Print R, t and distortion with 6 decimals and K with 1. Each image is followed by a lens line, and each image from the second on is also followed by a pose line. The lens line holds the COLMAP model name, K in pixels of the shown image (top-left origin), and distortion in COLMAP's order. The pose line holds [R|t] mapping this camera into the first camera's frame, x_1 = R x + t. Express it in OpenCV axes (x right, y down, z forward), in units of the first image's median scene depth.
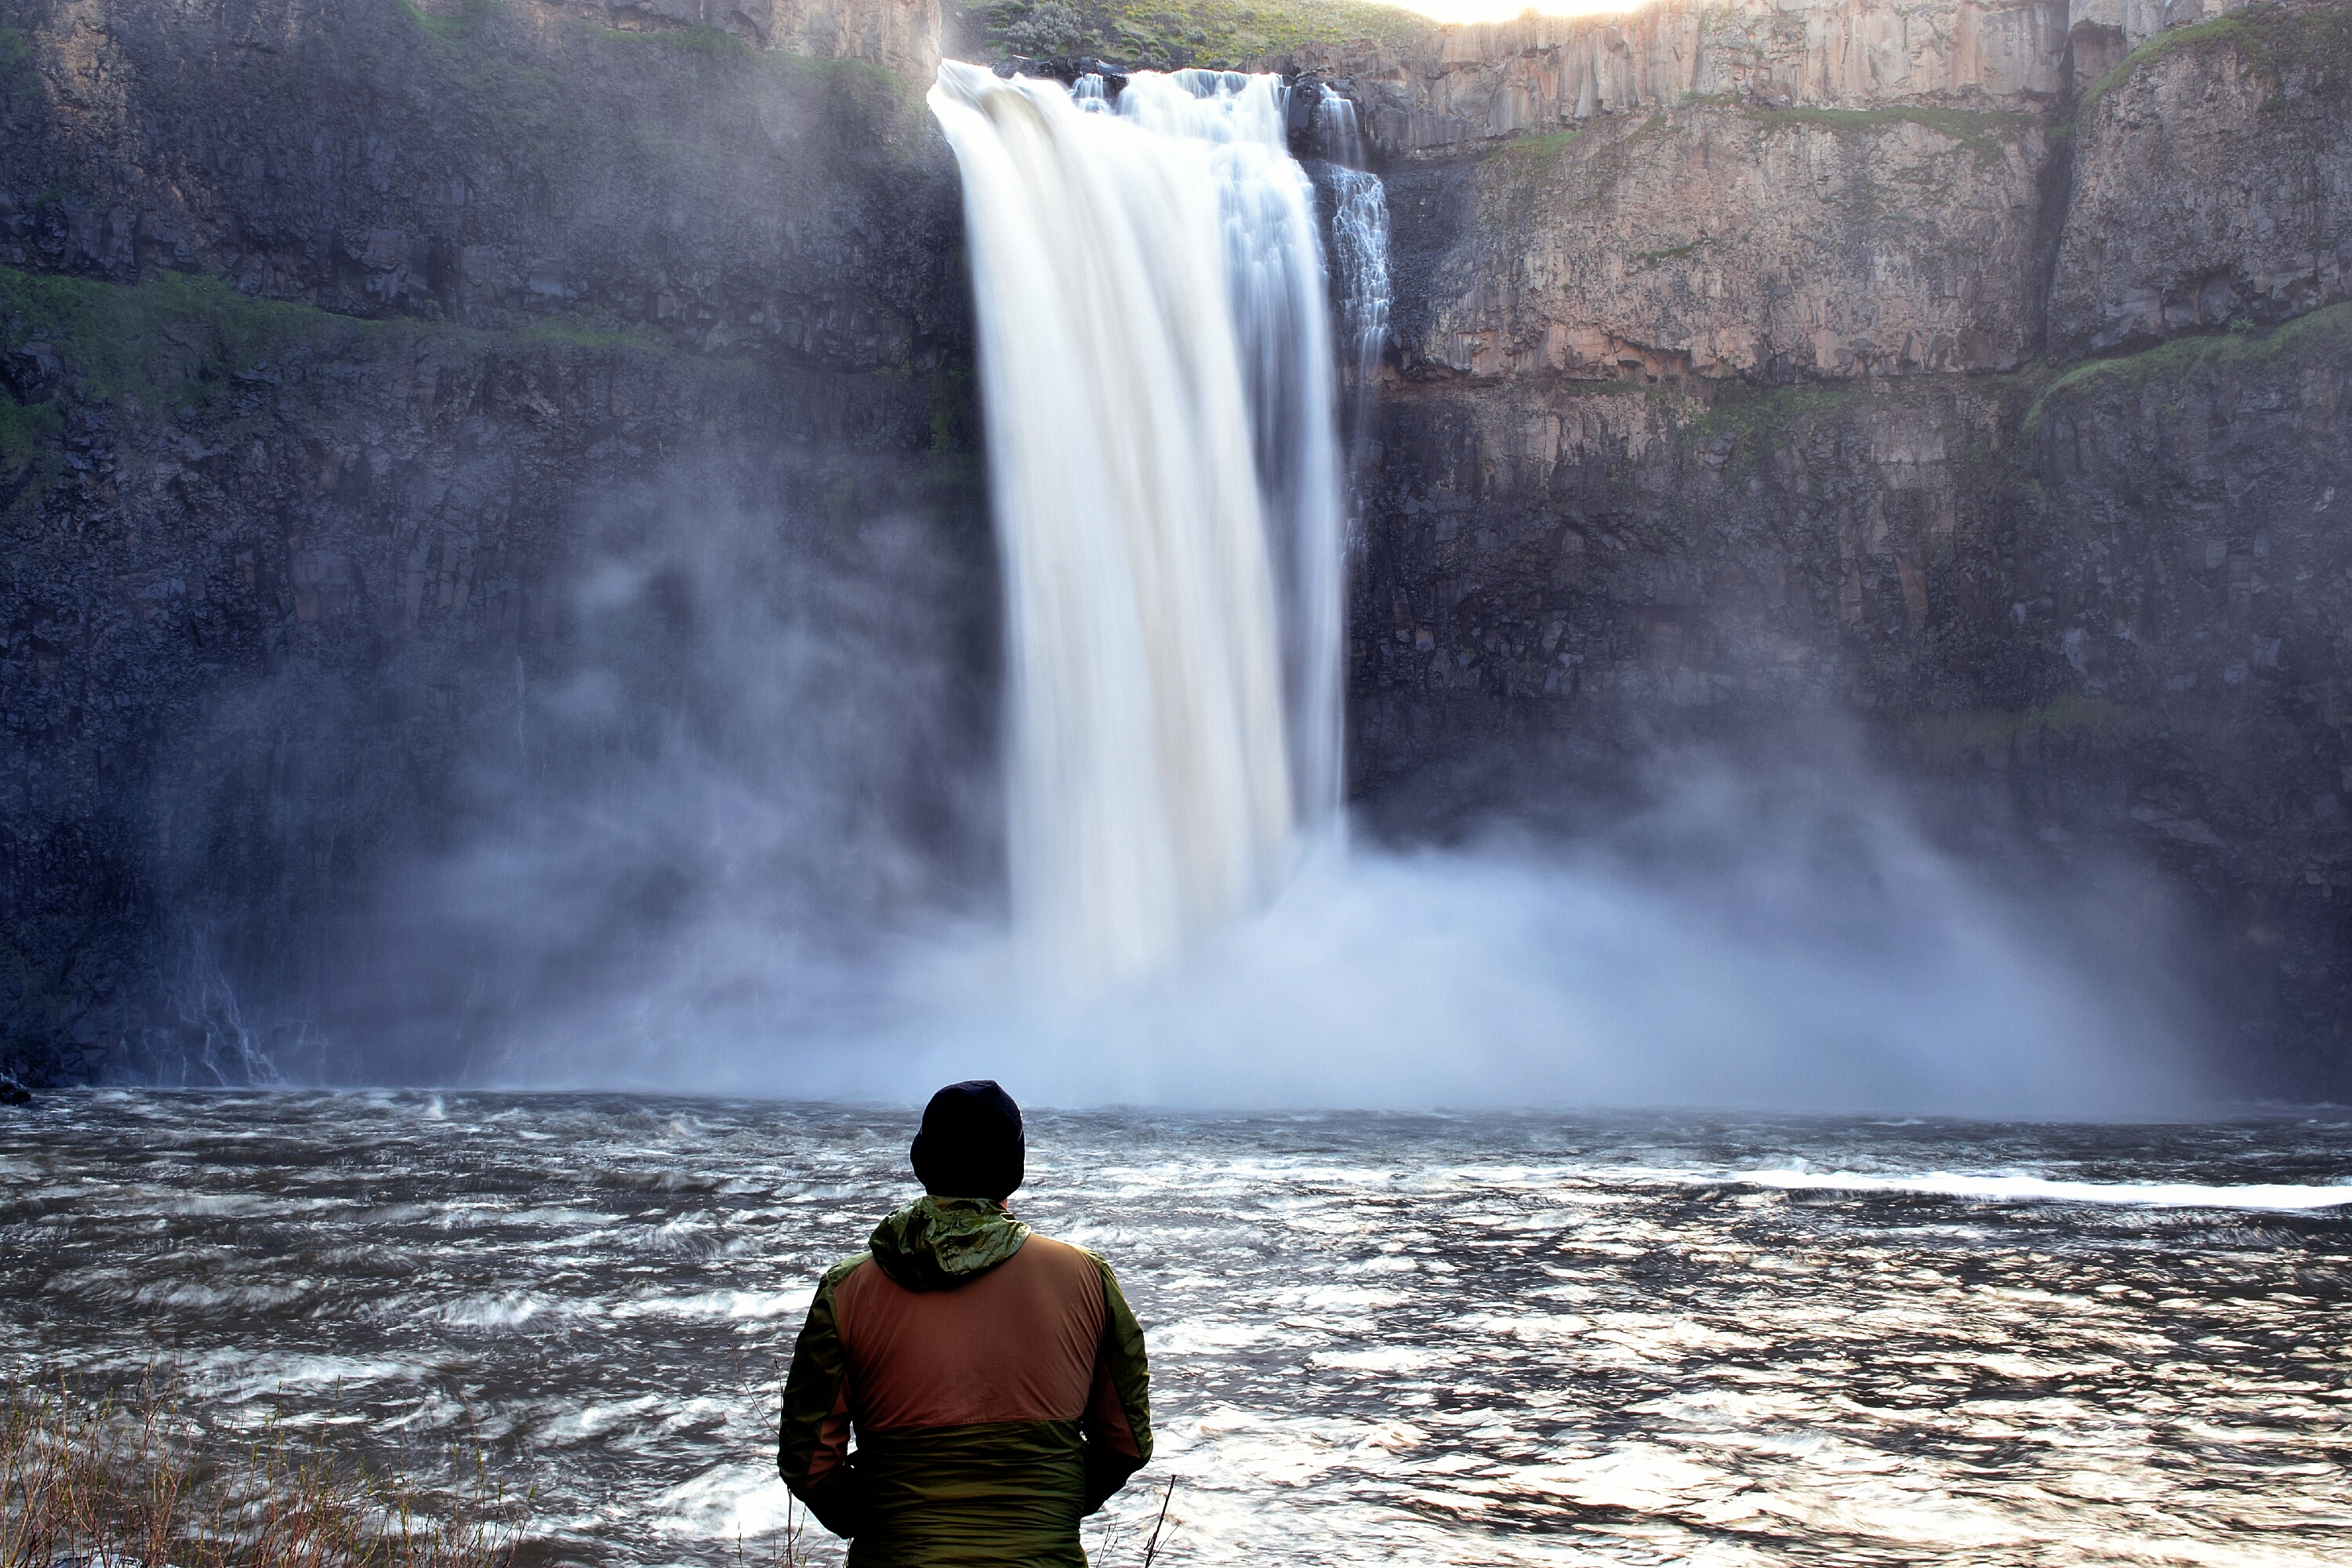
lens RADIAL K [[2984.7, 0, 1183.1], [0, 2984.7, 788.7], [0, 0, 1]] dist [-0.038443, 0.000000]
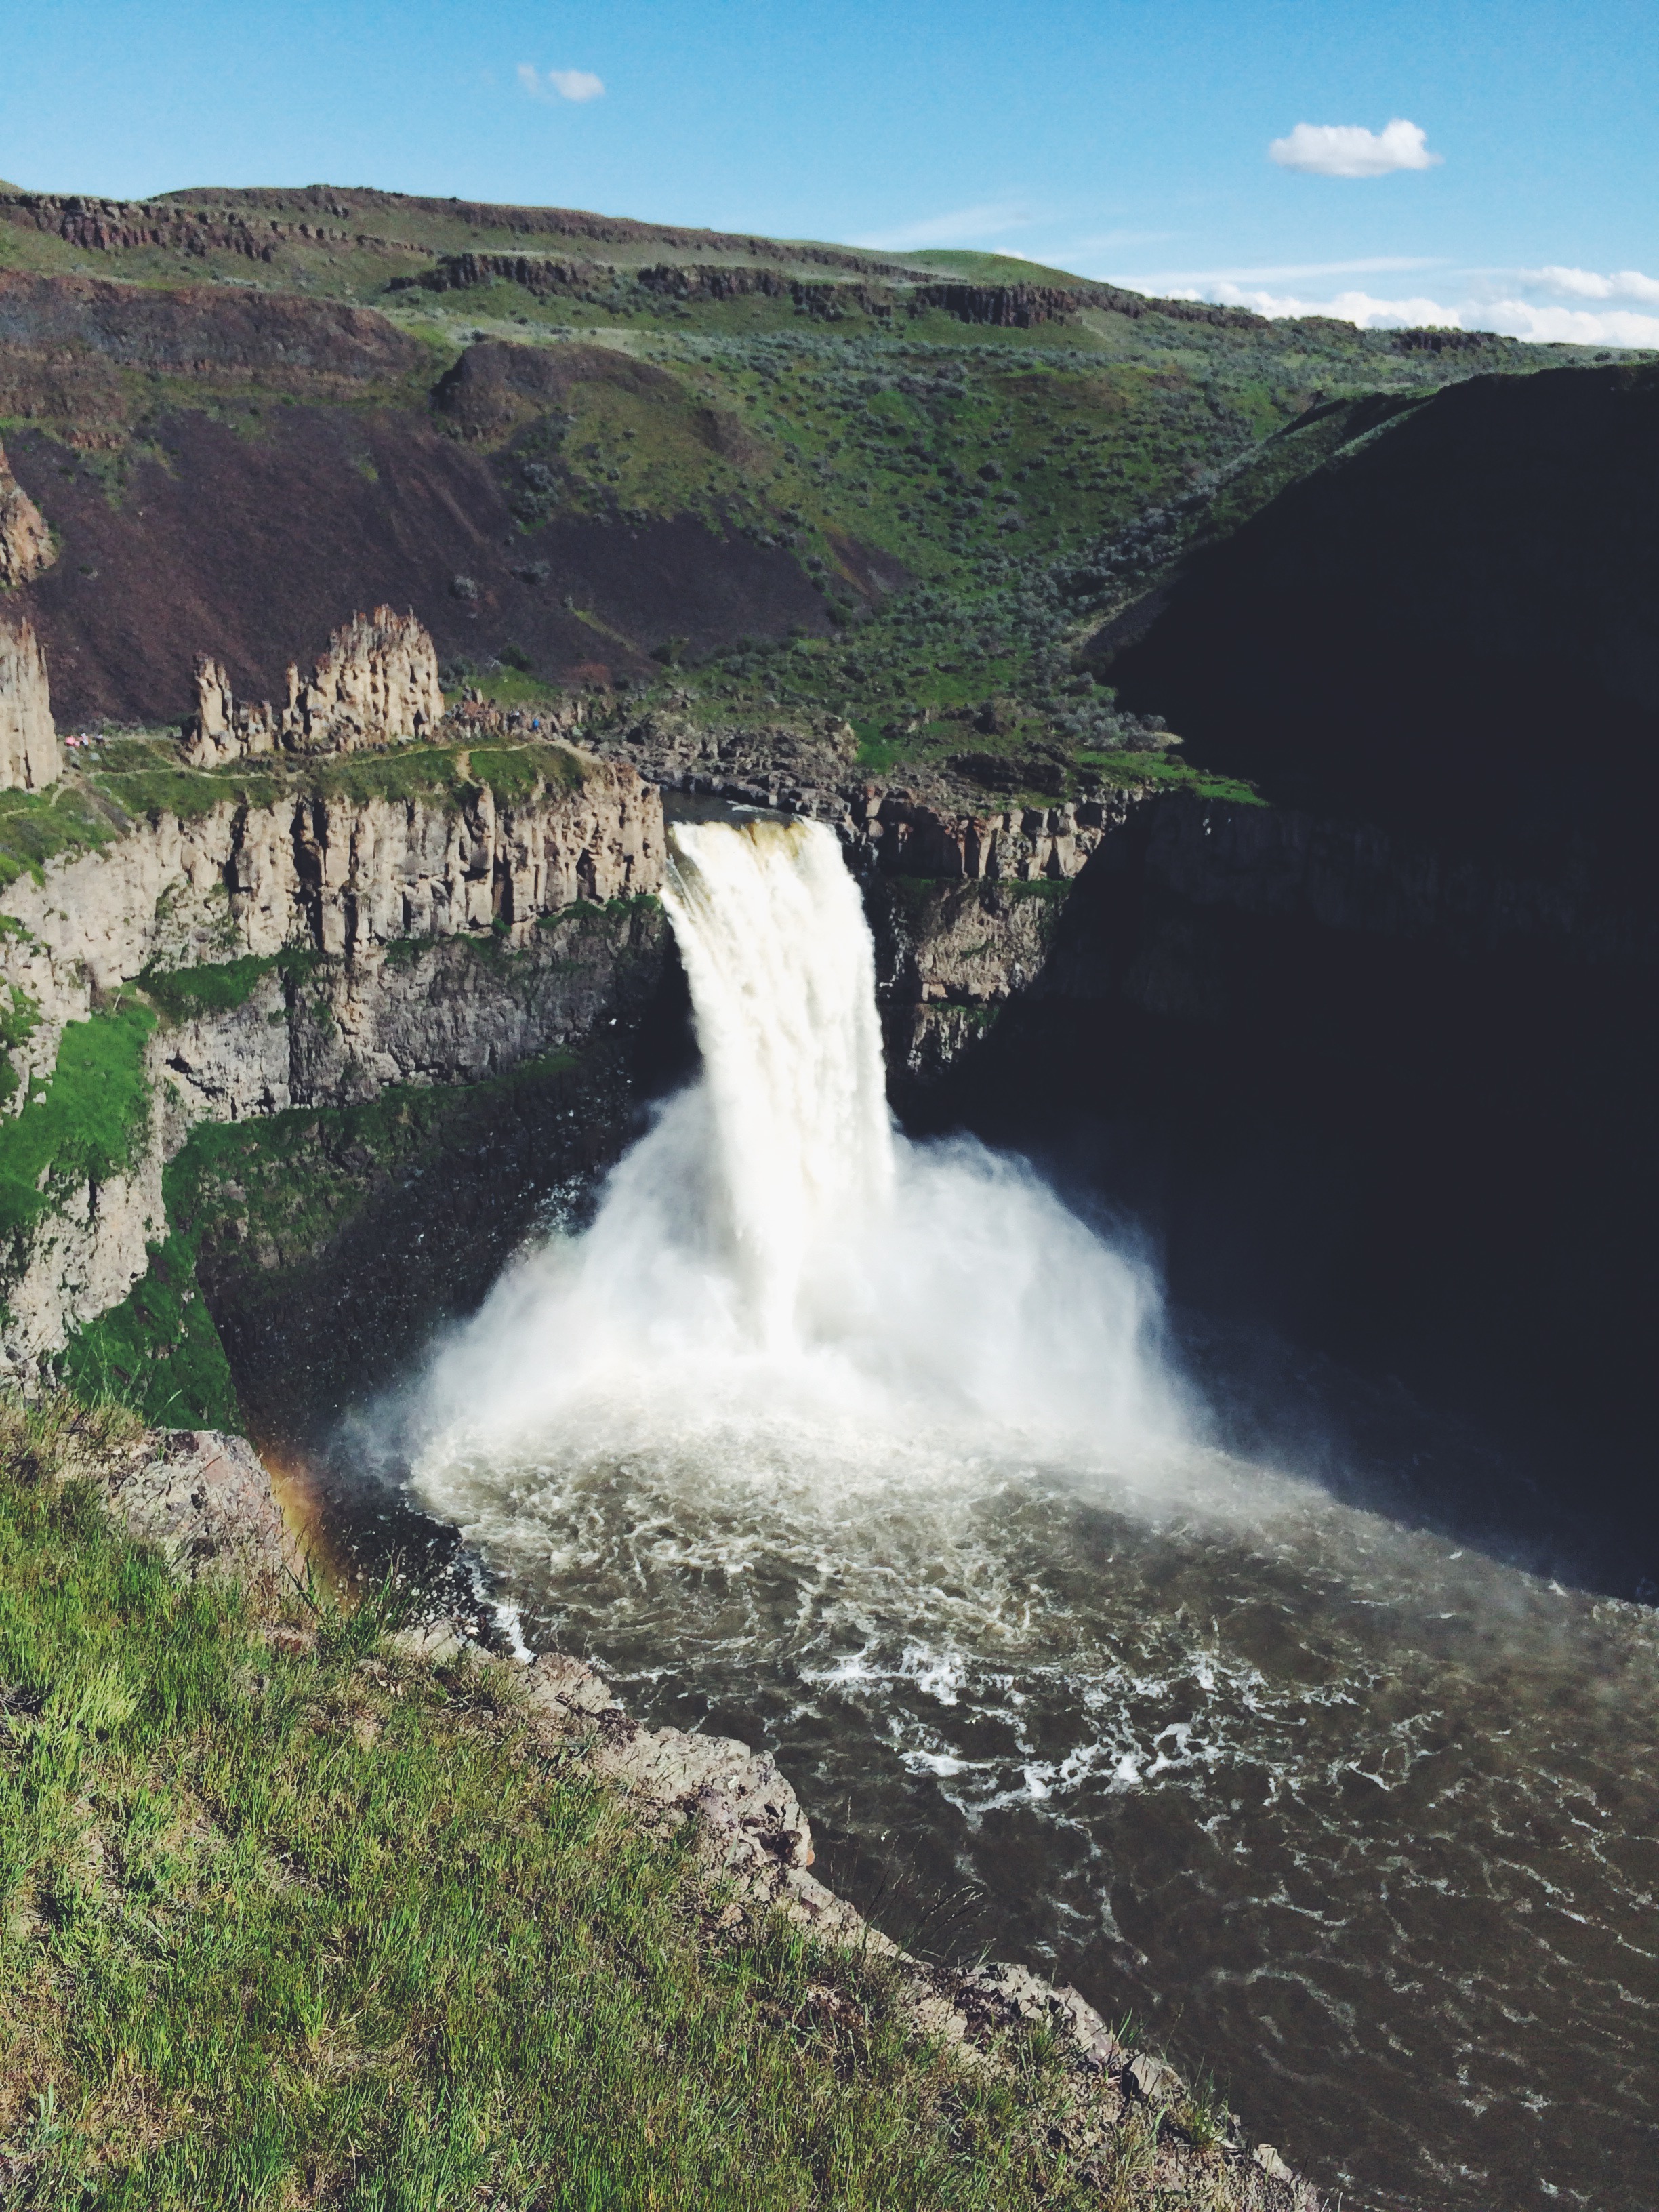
lens RADIAL K [[1926.1, 0, 811.3], [0, 1926.1, 1095.2], [0, 0, 1]] dist [0.084572, -0.079243]
pose [[0.960675, -0.066094, 0.269693, -0.373182], [-0.056831, 0.903897, 0.423959, -0.707253], [-0.271796, -0.422613, 0.864595, -0.322202]]
